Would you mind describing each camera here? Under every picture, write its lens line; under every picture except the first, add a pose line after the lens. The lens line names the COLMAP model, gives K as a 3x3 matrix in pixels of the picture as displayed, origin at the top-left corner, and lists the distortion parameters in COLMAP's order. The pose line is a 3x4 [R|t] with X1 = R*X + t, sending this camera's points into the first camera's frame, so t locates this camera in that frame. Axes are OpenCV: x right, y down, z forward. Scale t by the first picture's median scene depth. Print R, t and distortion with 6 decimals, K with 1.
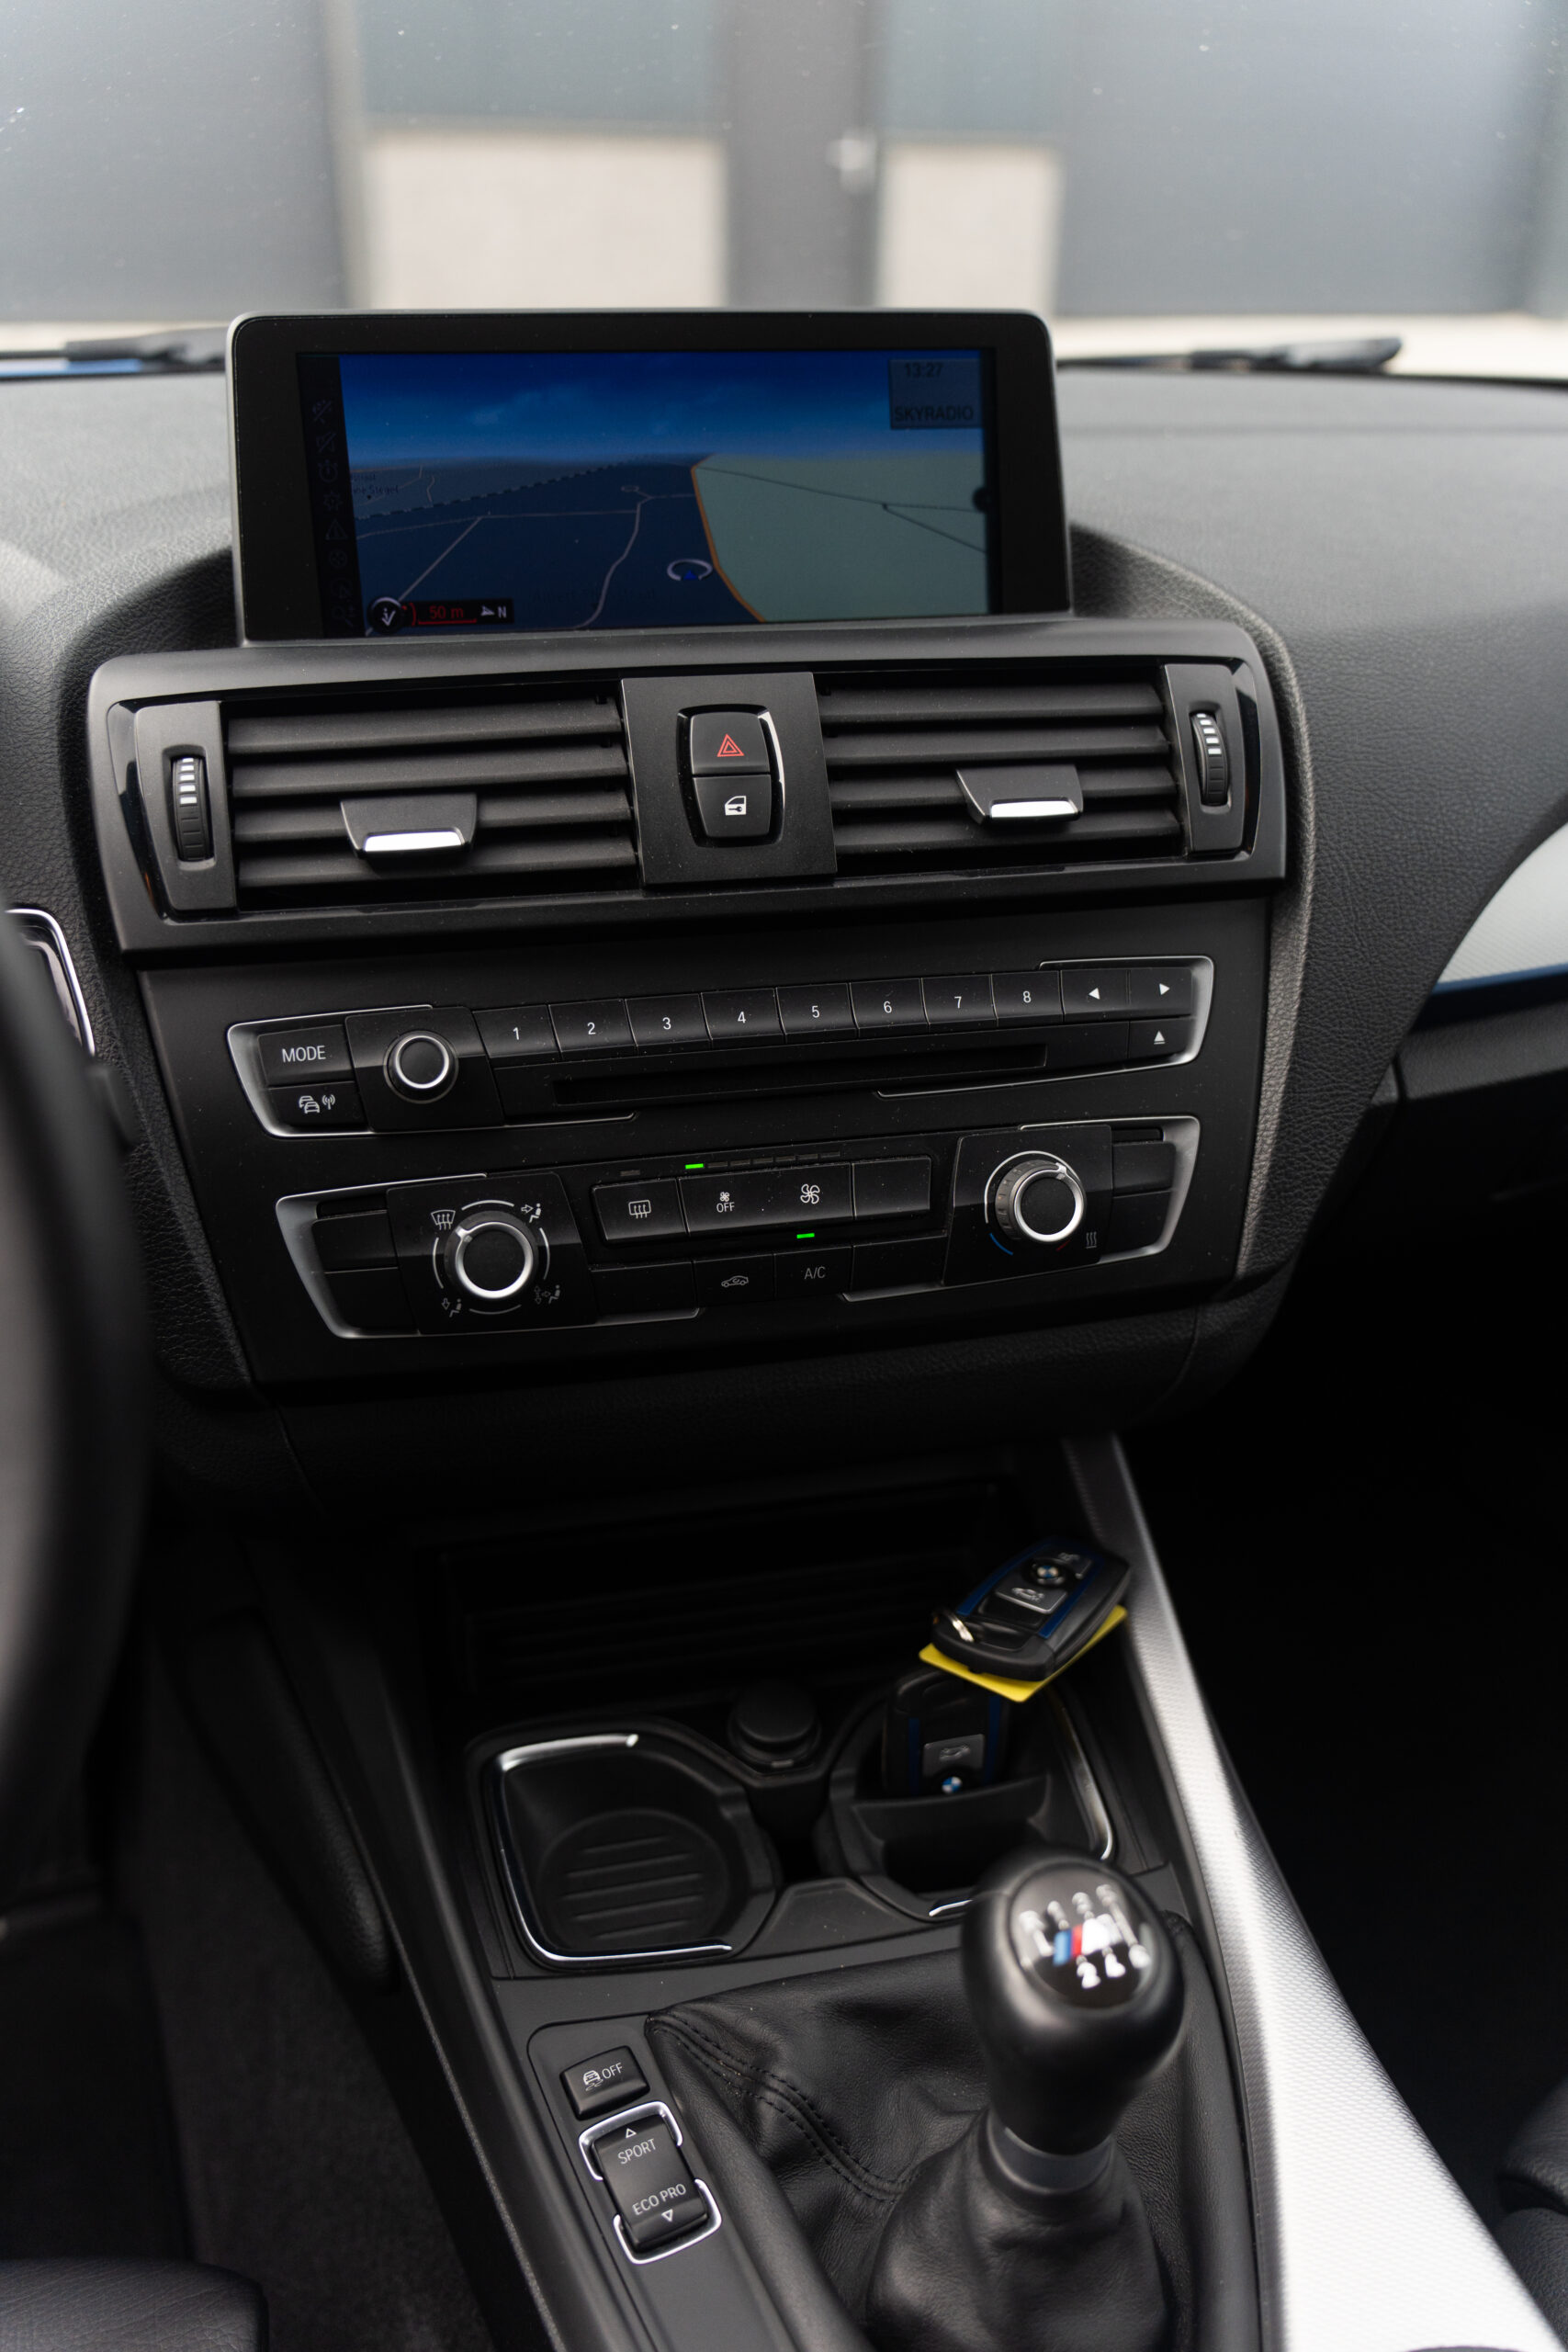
lens RADIAL K [[1898.8, 0, 783.5], [0, 1898.8, 1144.4], [0, 0, 1]] dist [0.001870, -0.008442]
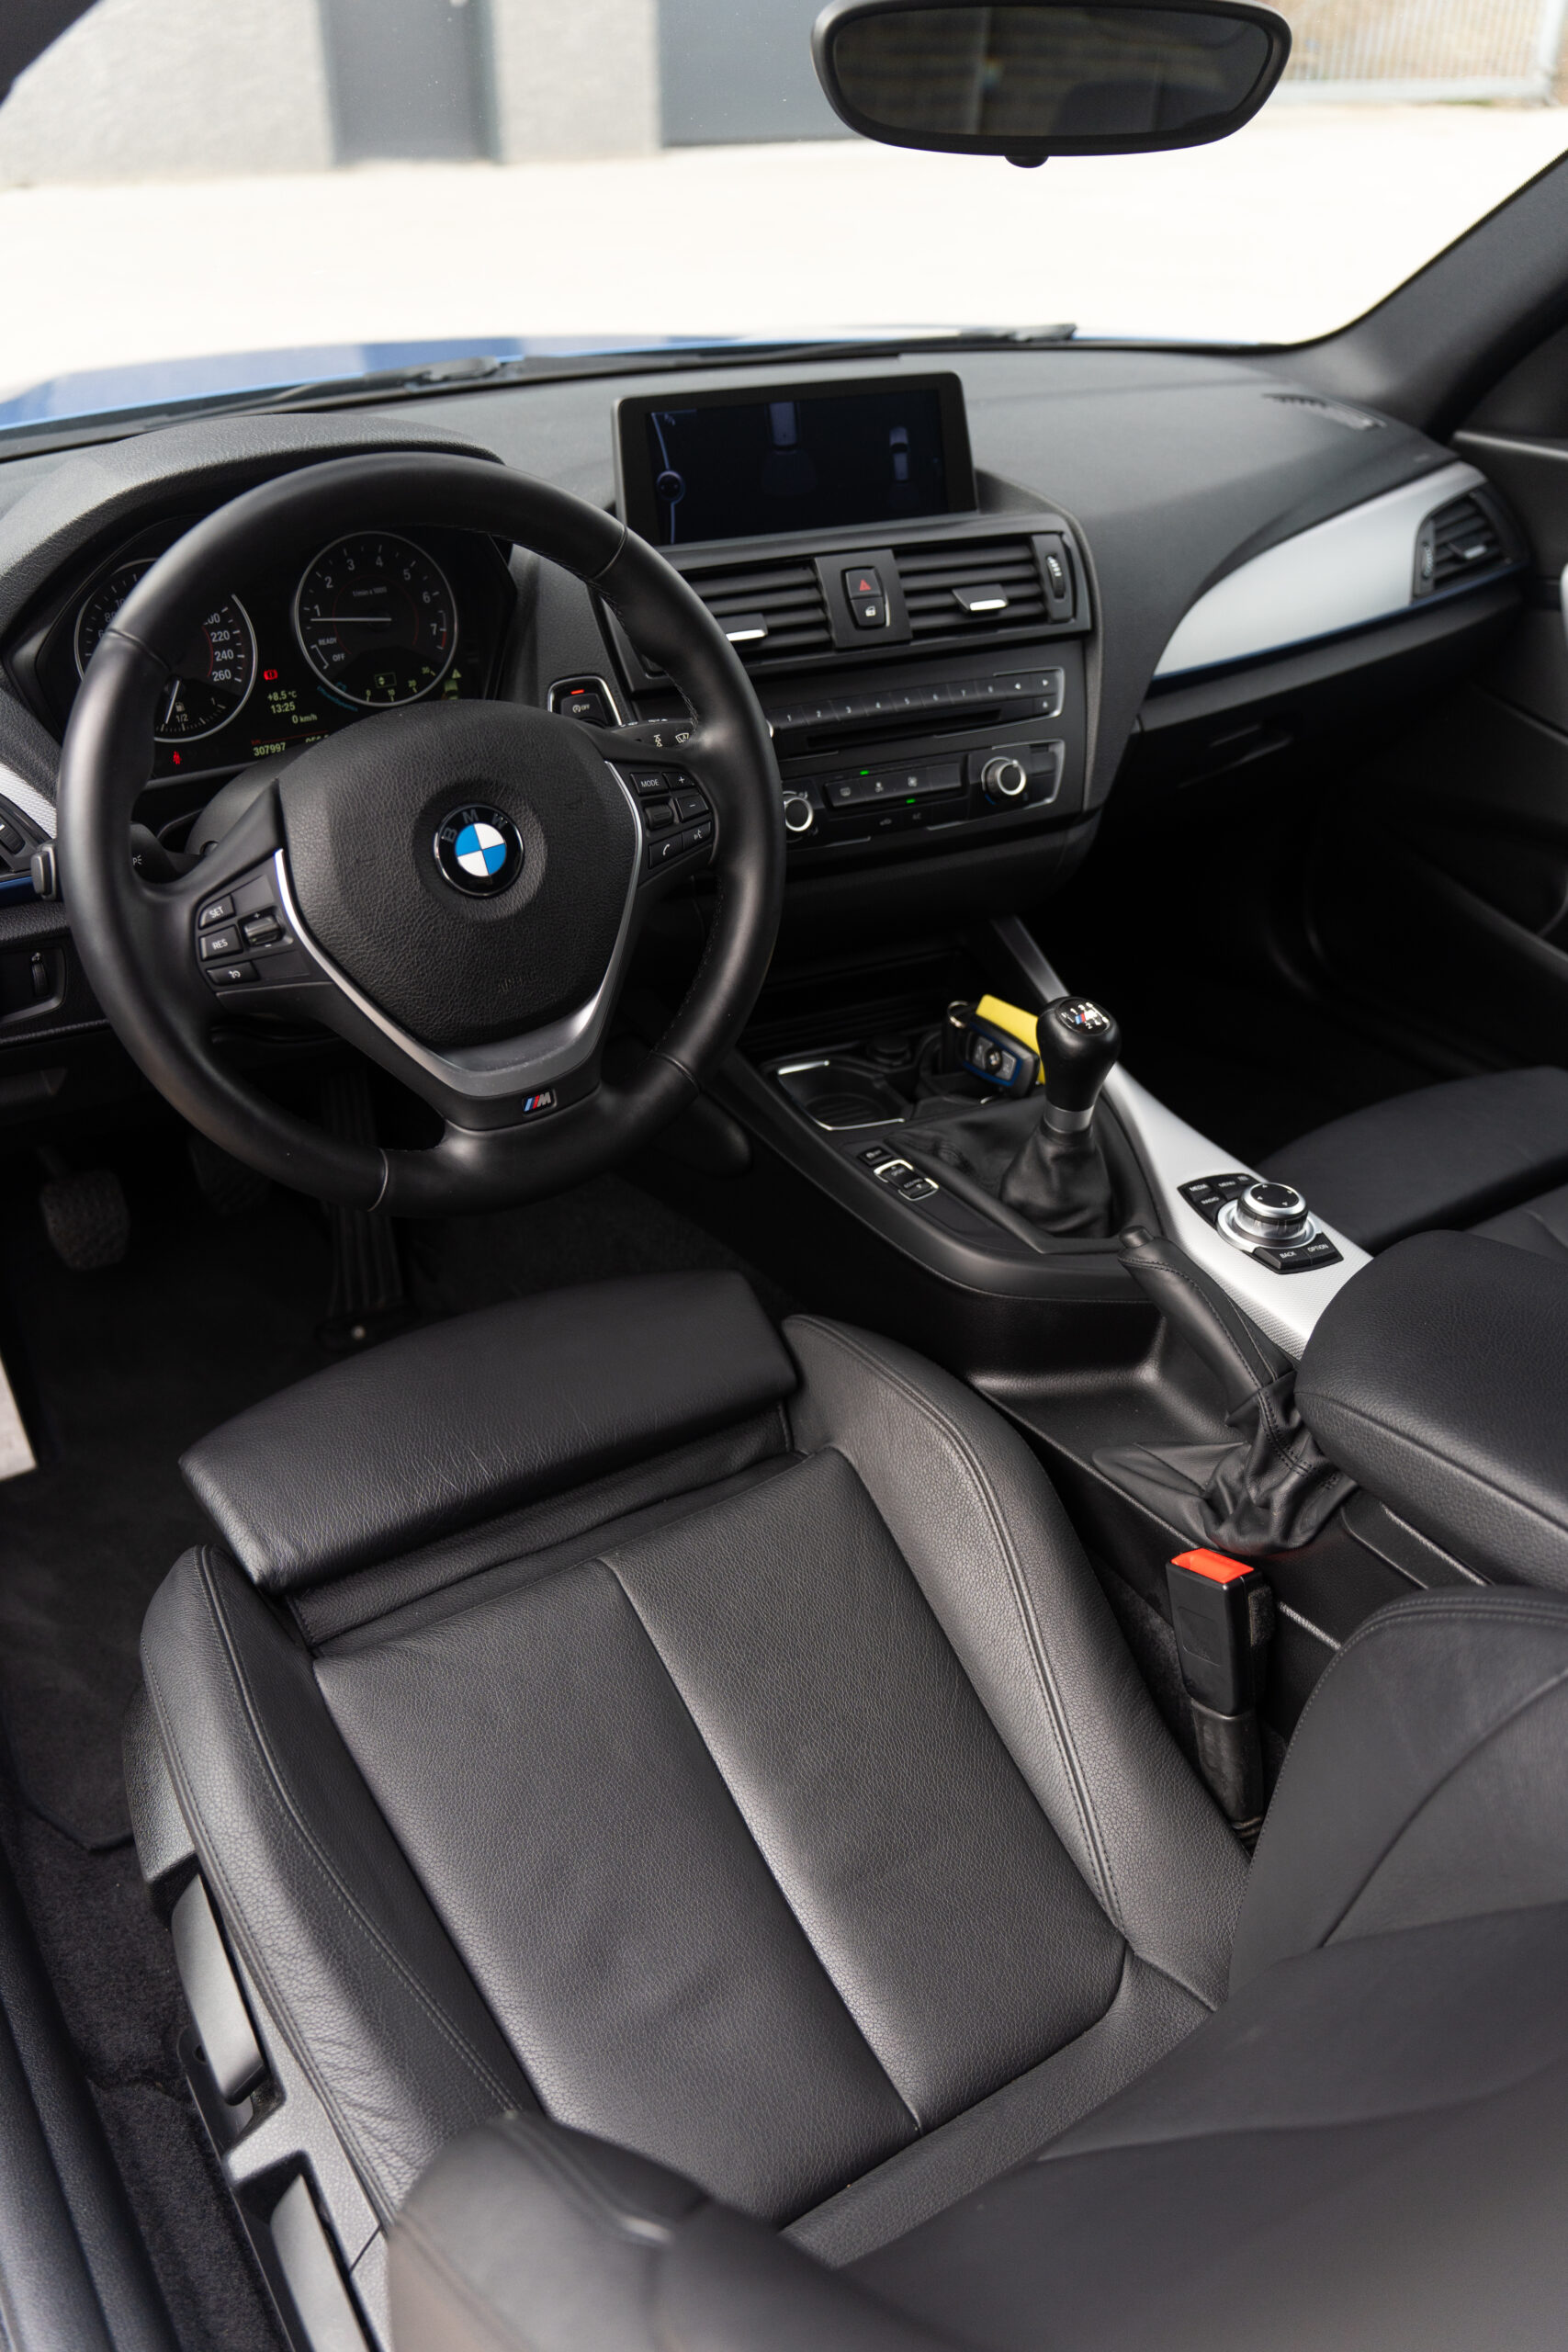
lens RADIAL K [[1898.8, 0, 783.5], [0, 1898.8, 1144.4], [0, 0, 1]] dist [0.001870, -0.008442]
pose [[0.975388, -0.116980, 0.186905, -0.593774], [0.101000, 0.990542, 0.092877, 0.222421], [-0.196002, -0.071714, 0.977978, -1.196073]]
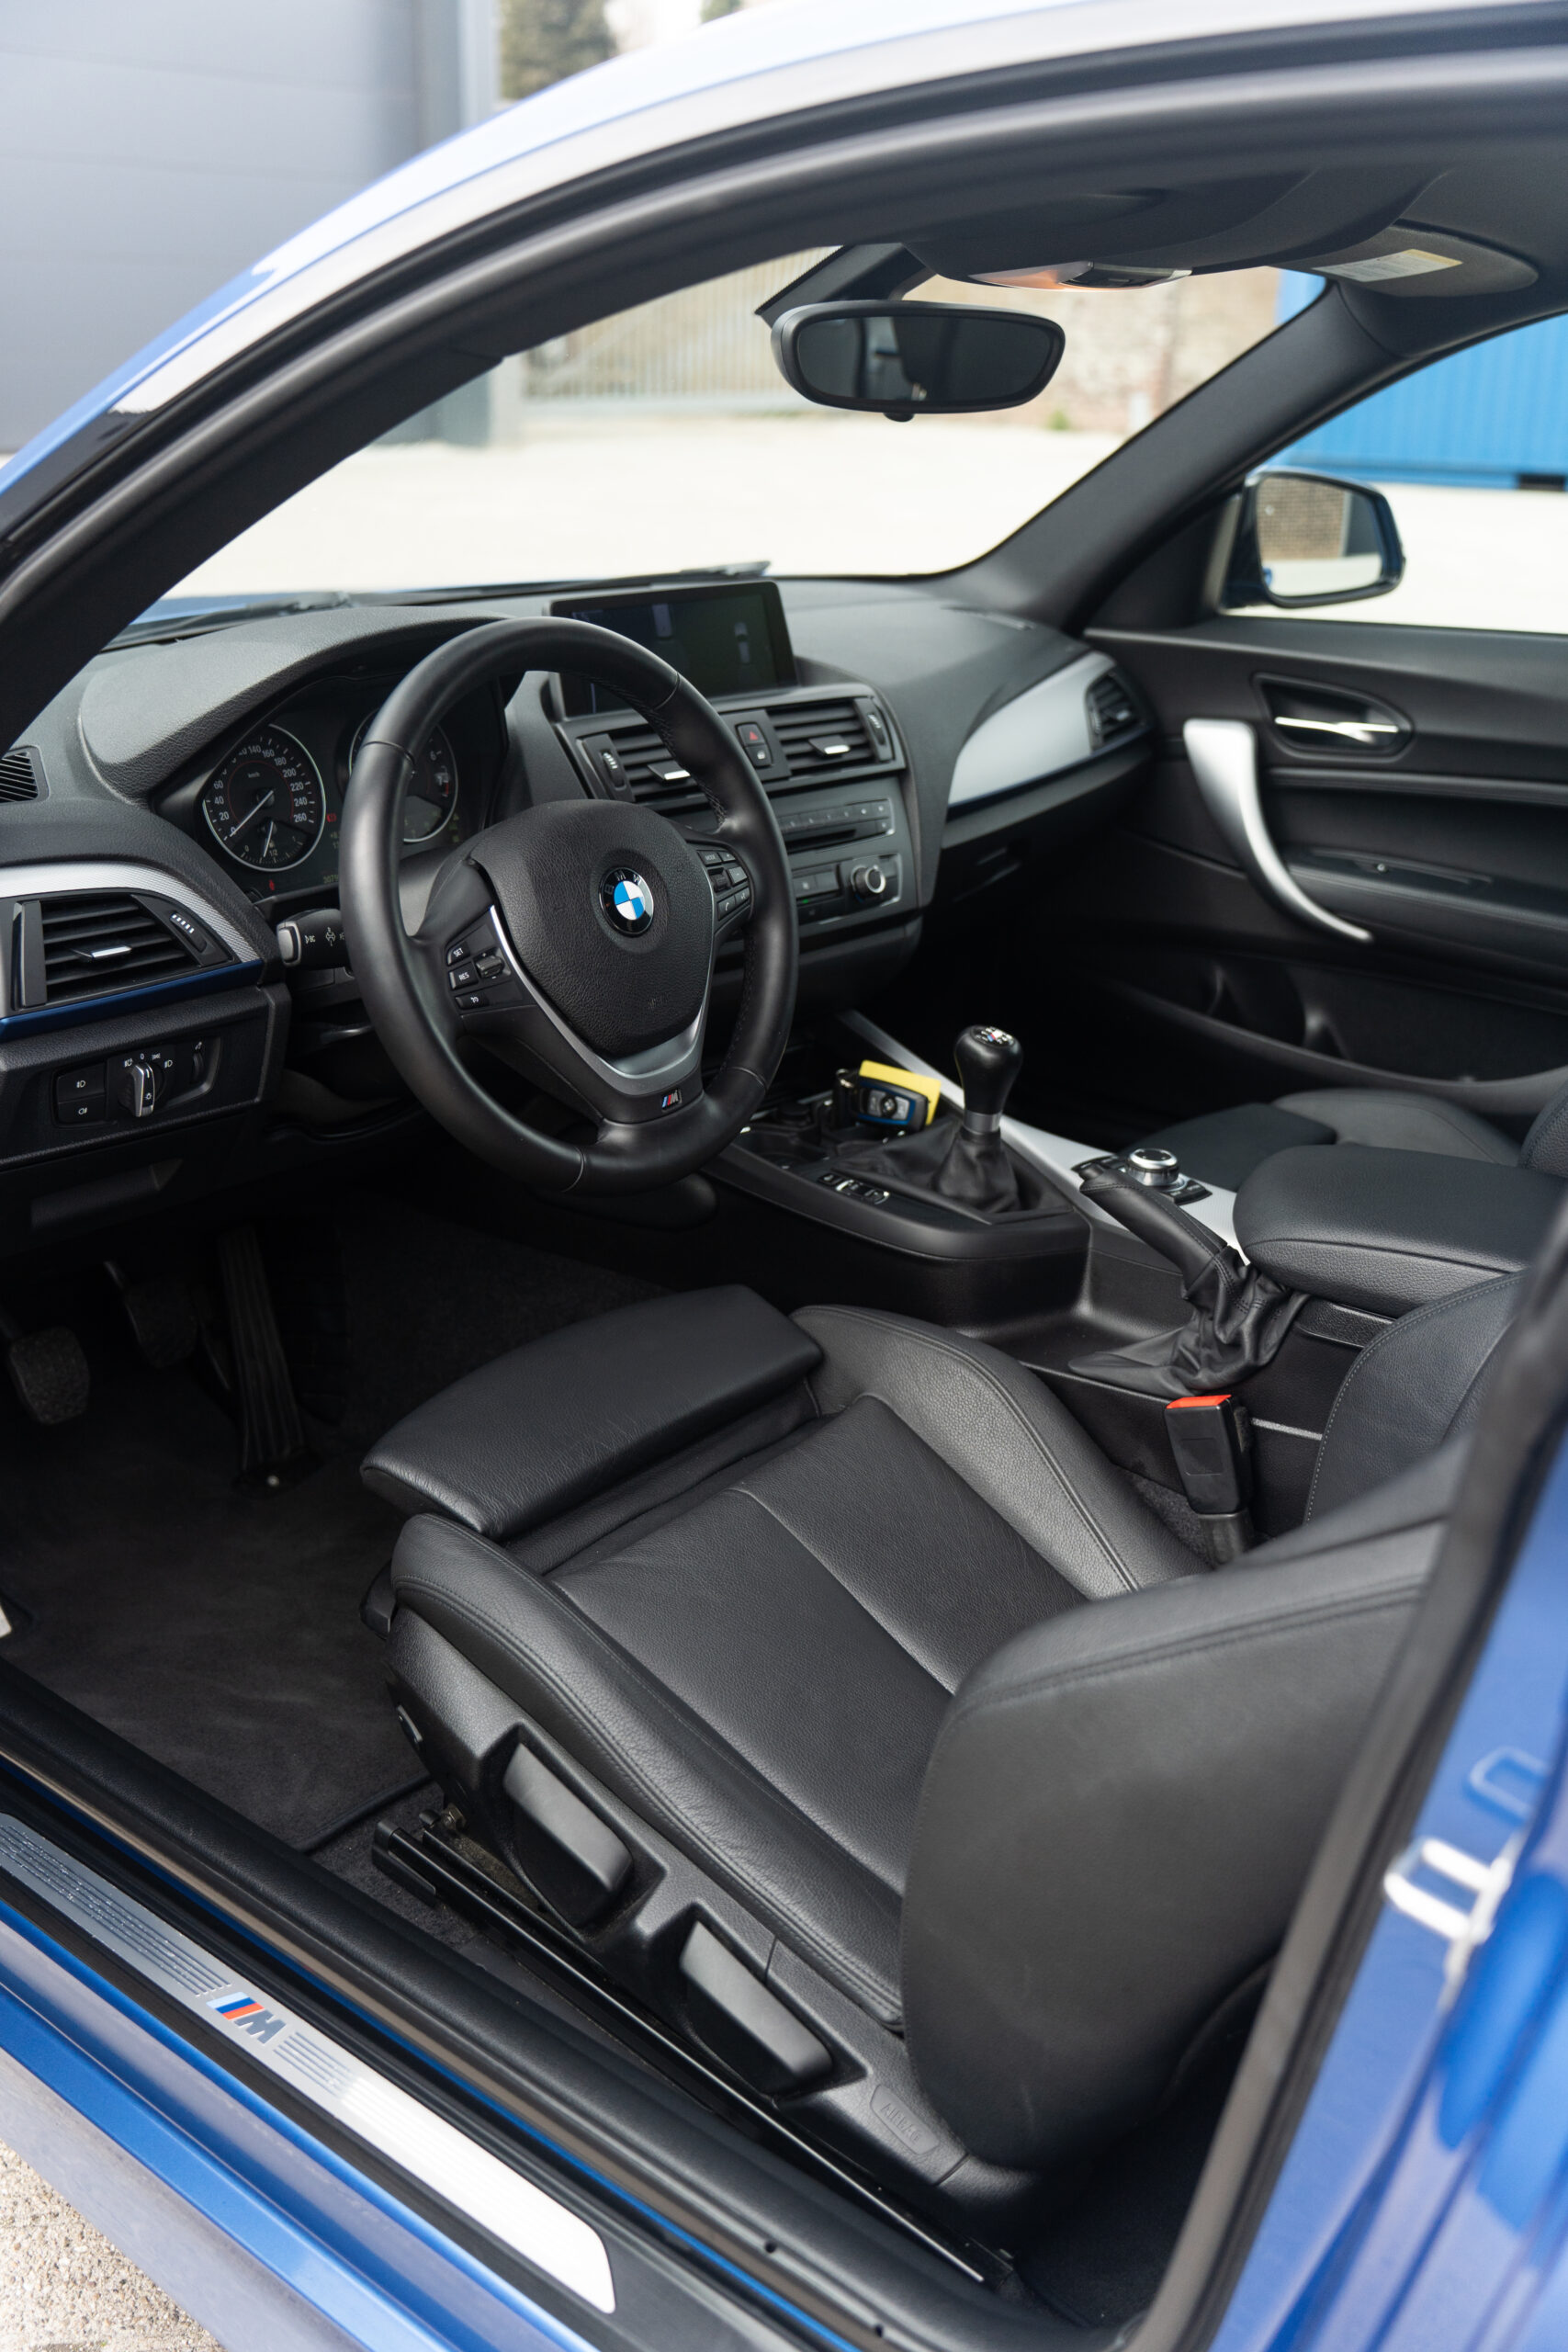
lens RADIAL K [[2165.2, 0, 784.4], [0, 2165.2, 1114.5], [0, 0, 1]] dist [0.001716, -0.000691]
pose [[0.853379, -0.173829, 0.491454, -1.610710], [0.224561, 0.973391, -0.045645, 0.483887], [-0.470443, 0.149314, 0.869706, -1.701127]]
